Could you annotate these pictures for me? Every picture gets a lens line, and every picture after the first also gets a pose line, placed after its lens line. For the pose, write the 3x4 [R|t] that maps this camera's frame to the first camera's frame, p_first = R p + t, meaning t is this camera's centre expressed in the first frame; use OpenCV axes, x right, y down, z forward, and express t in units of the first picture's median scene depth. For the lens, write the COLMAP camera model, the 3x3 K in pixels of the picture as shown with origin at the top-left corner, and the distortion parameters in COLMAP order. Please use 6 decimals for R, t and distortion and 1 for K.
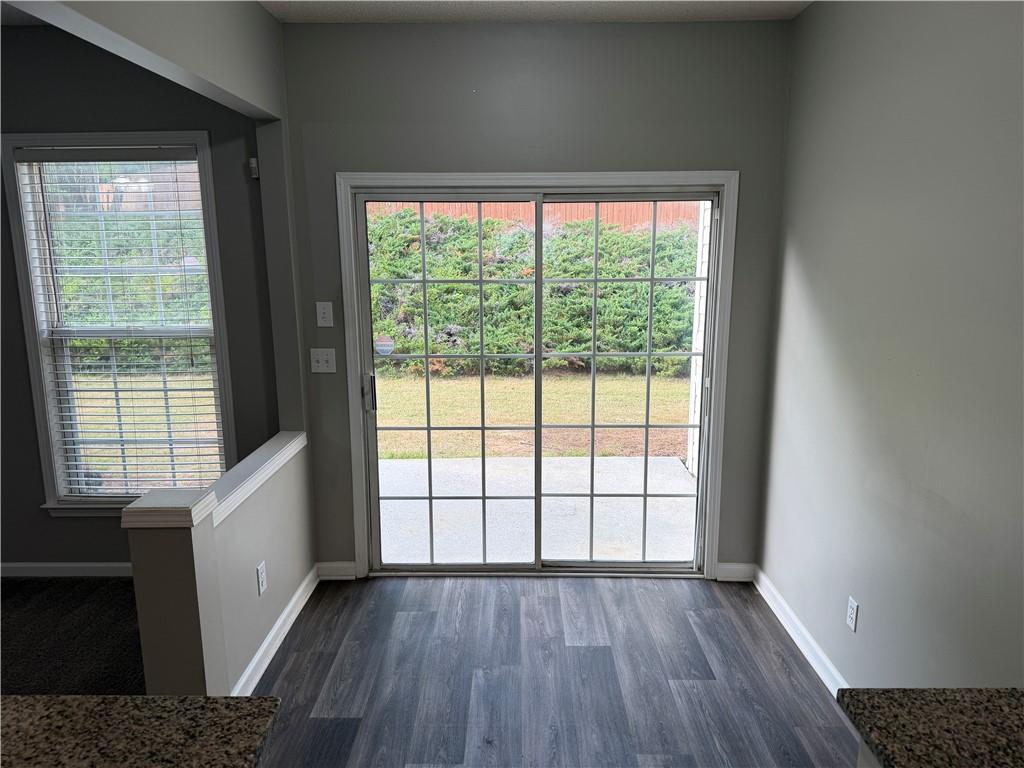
lens RADIAL K [[719.6, 0, 508.9], [0, 719.6, 376.9], [0, 0, 1]] dist [0.031732, -0.045759]
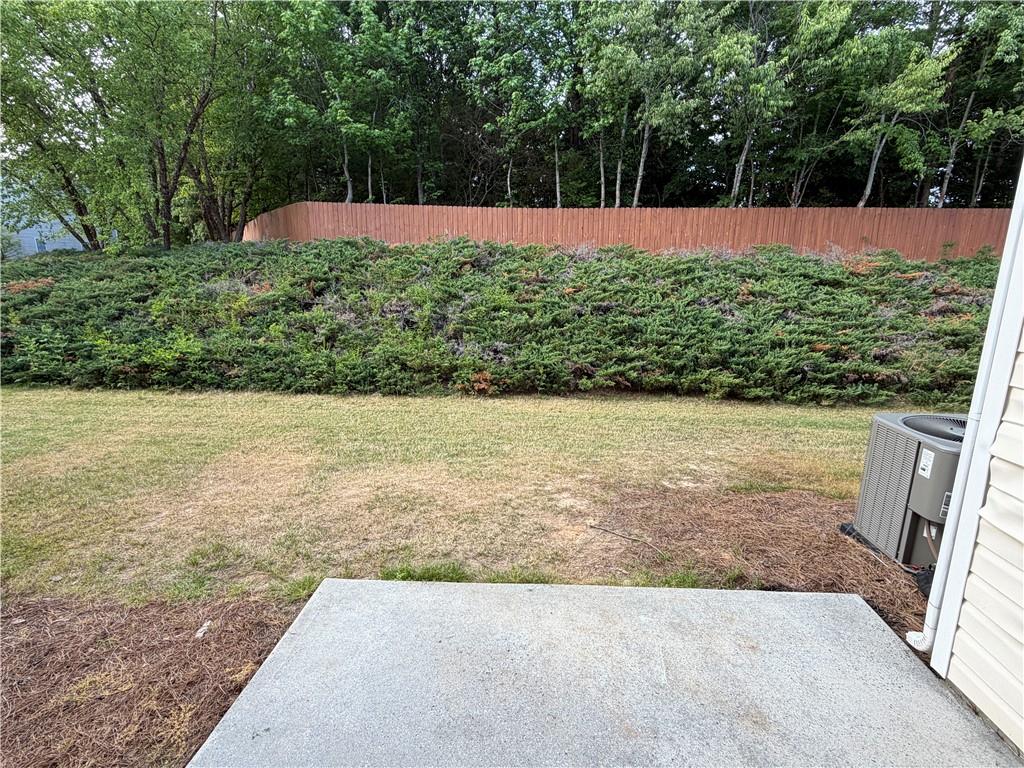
lens RADIAL K [[496.2, 0, 513.5], [0, 496.2, 386.3], [0, 0, 1]] dist [-0.011994, 0.000330]
pose [[0.998745, 0.012267, -0.048564, -0.023467], [-0.010079, 0.998934, 0.045040, -0.043804], [0.049065, -0.044494, 0.997804, 0.302293]]
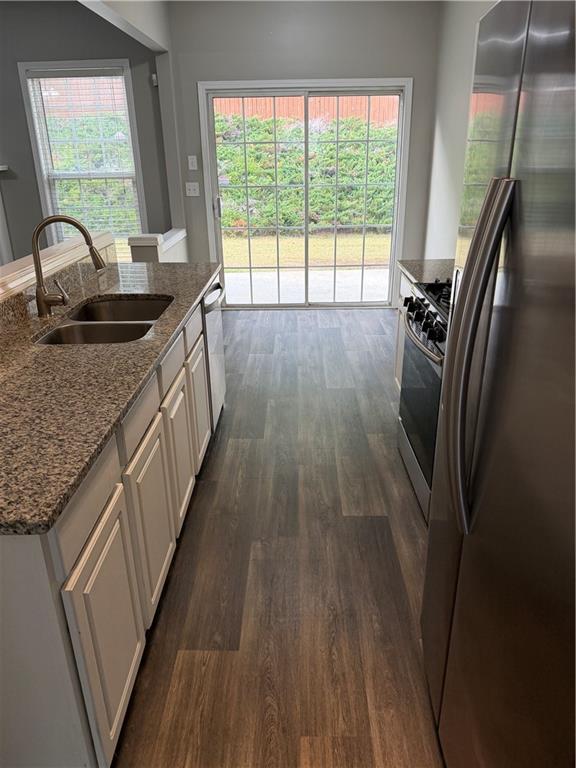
lens RADIAL K [[576.4, 0, 284.3], [0, 576.4, 390.3], [0, 0, 1]] dist [0.021381, -0.036065]
pose [[0.999895, -0.007509, -0.012357, -0.000556], [0.010014, 0.976066, 0.217244, 0.050742], [0.010430, -0.217346, 0.976039, -0.183903]]
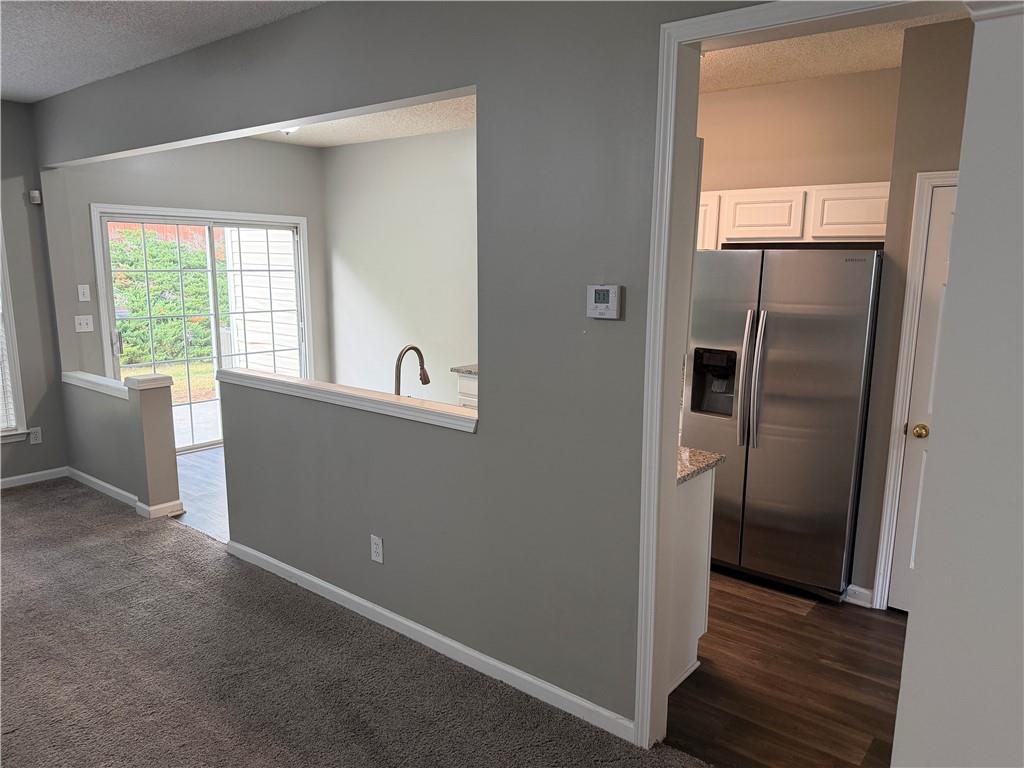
lens RADIAL K [[719.6, 0, 519.3], [0, 719.6, 392.7], [0, 0, 1]] dist [0.031732, -0.045759]
pose [[0.618115, -0.131512, 0.775009, -0.275178], [0.125712, 0.989755, 0.067690, 0.041525], [-0.775971, 0.055588, 0.628315, -0.208117]]
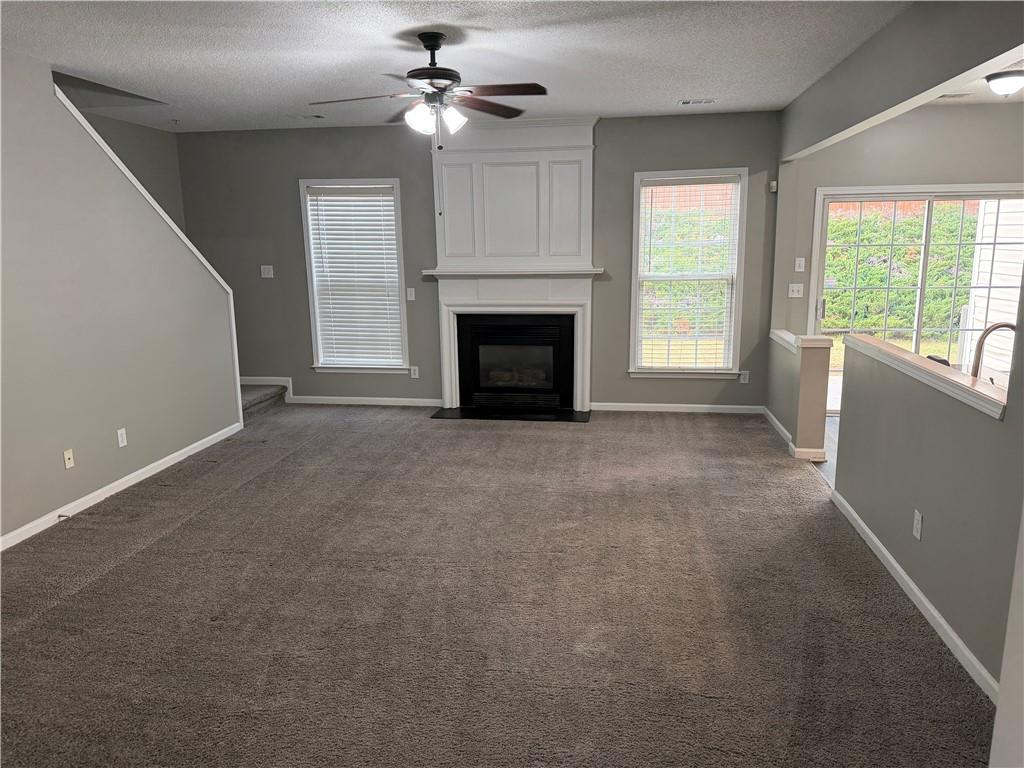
lens RADIAL K [[719.6, 0, 516.4], [0, 719.6, 388.5], [0, 0, 1]] dist [0.031732, -0.045759]
pose [[0.990323, 0.016366, -0.137811, -0.215426], [-0.012319, 0.999469, 0.030171, 0.054858], [0.138231, -0.028181, 0.989999, -0.282082]]
